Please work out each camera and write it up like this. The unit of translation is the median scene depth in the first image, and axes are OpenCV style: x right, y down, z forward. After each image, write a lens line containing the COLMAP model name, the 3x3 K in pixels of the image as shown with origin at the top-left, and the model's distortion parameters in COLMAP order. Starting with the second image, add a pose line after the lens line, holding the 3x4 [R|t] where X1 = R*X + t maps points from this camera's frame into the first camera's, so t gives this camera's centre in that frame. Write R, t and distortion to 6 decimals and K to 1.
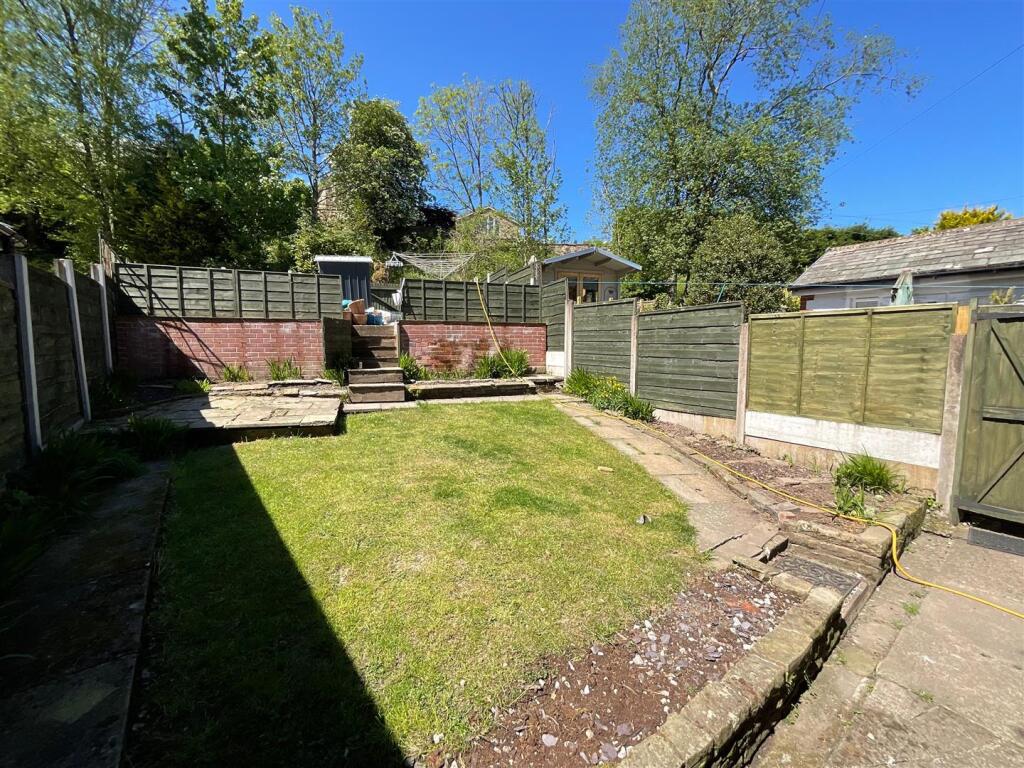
lens RADIAL K [[412.9, 0, 512.0], [0, 412.9, 384.0], [0, 0, 1]] dist [-0.001079, -0.000318]
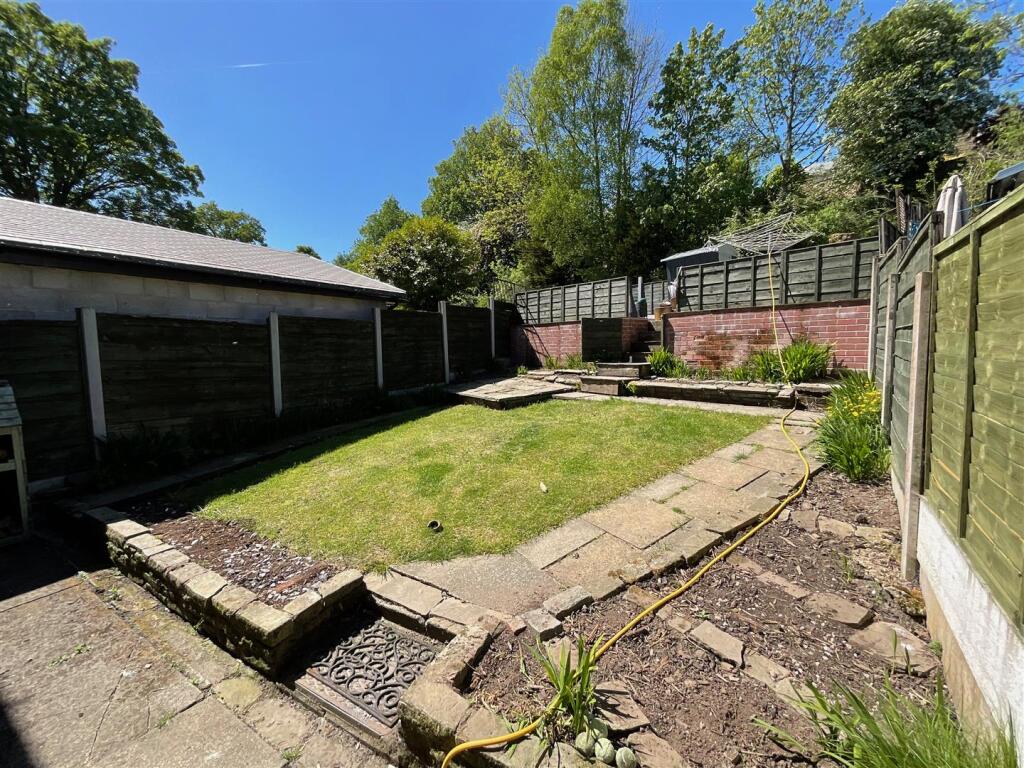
lens RADIAL K [[412.9, 0, 512.0], [0, 412.9, 384.0], [0, 0, 1]] dist [-0.001079, -0.000318]
pose [[0.382074, 0.079188, -0.920733, 0.480587], [-0.064806, 0.996165, 0.058783, -0.024821], [0.921856, 0.037210, 0.385741, 0.306063]]
